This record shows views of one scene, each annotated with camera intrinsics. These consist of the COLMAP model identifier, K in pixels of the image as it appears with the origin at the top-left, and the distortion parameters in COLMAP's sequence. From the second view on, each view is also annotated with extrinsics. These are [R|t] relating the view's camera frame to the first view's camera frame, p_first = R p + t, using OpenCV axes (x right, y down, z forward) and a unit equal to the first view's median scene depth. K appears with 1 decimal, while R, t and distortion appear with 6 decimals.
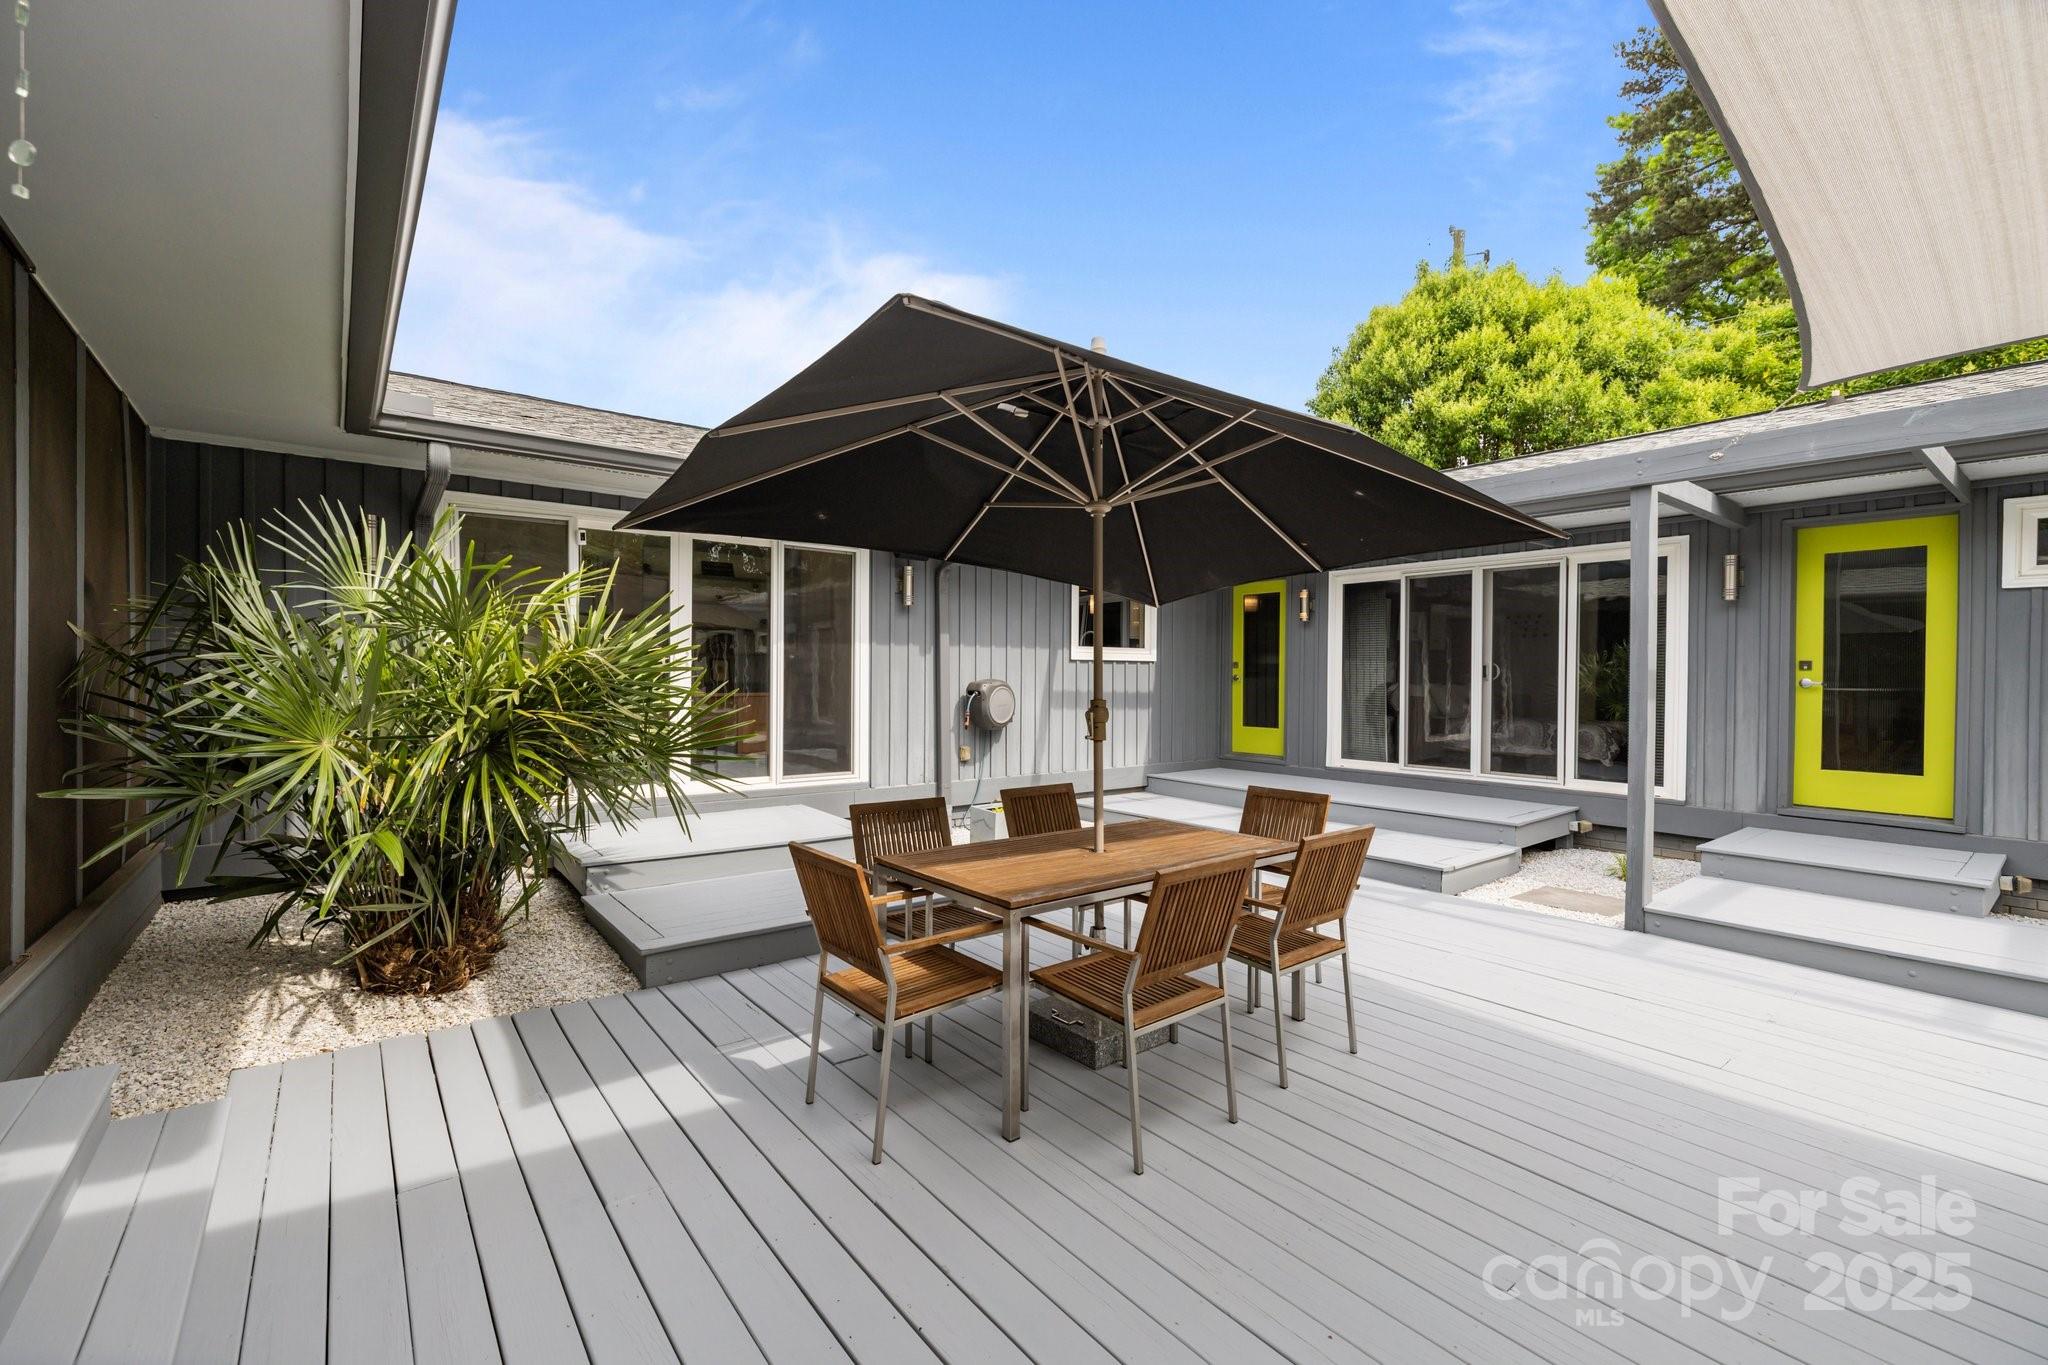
lens RADIAL K [[888.5, 0, 1067.8], [0, 888.5, 661.7], [0, 0, 1]] dist [-0.002366, -0.000002]
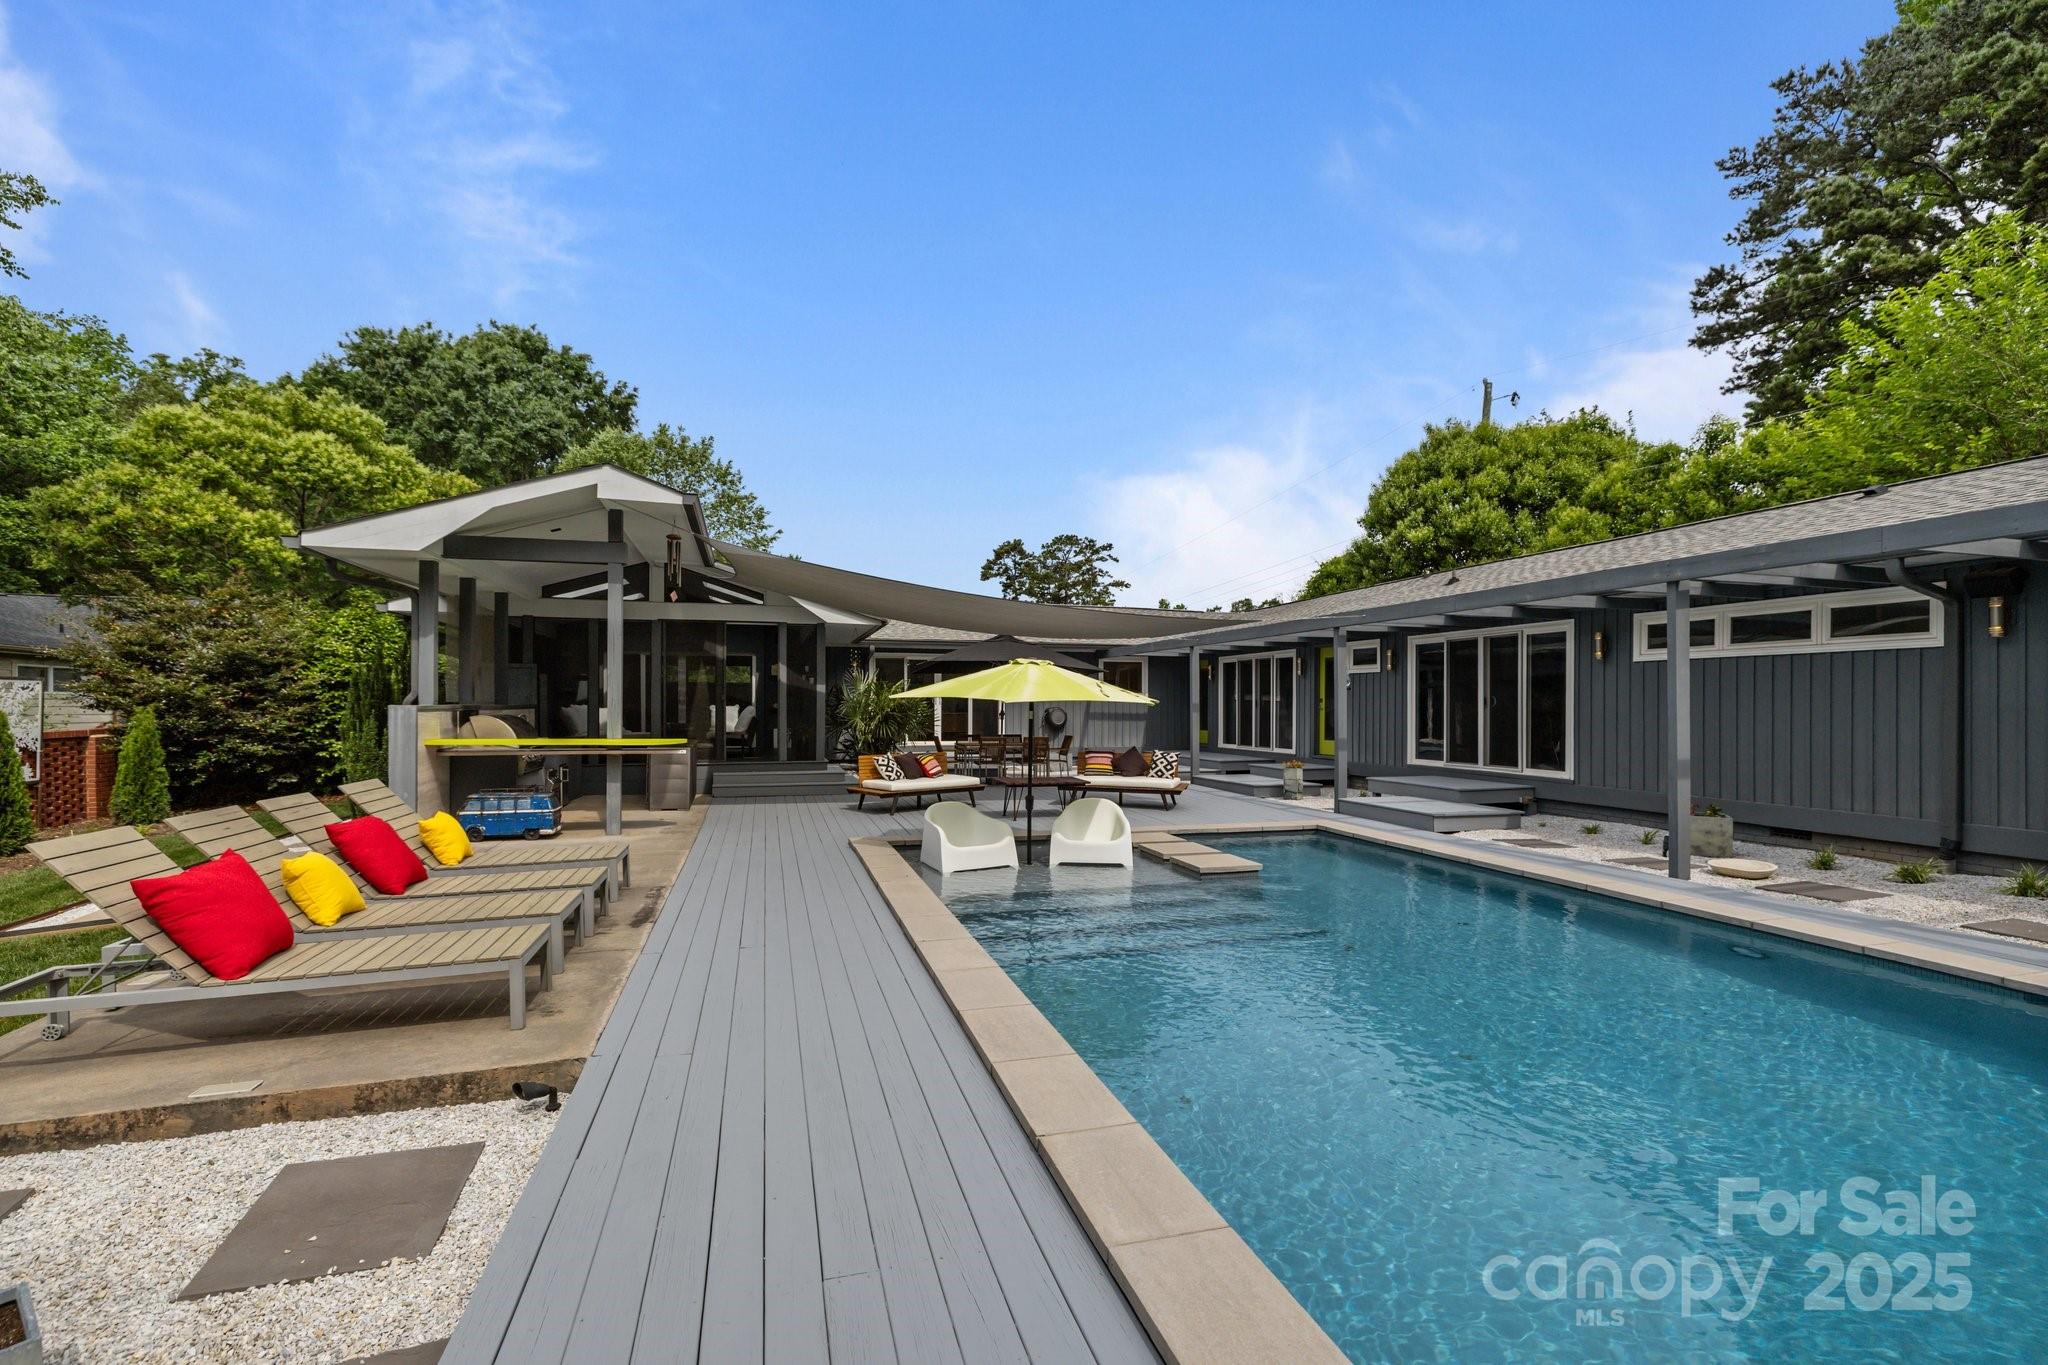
lens RADIAL K [[888.5, 0, 1013.1], [0, 888.5, 701.3], [0, 0, 1]] dist [-0.002366, -0.000002]
pose [[0.916843, -0.004359, -0.399225, 0.414581], [0.001277, 0.999967, -0.007985, 0.014154], [0.399247, 0.006811, 0.916818, -0.684864]]
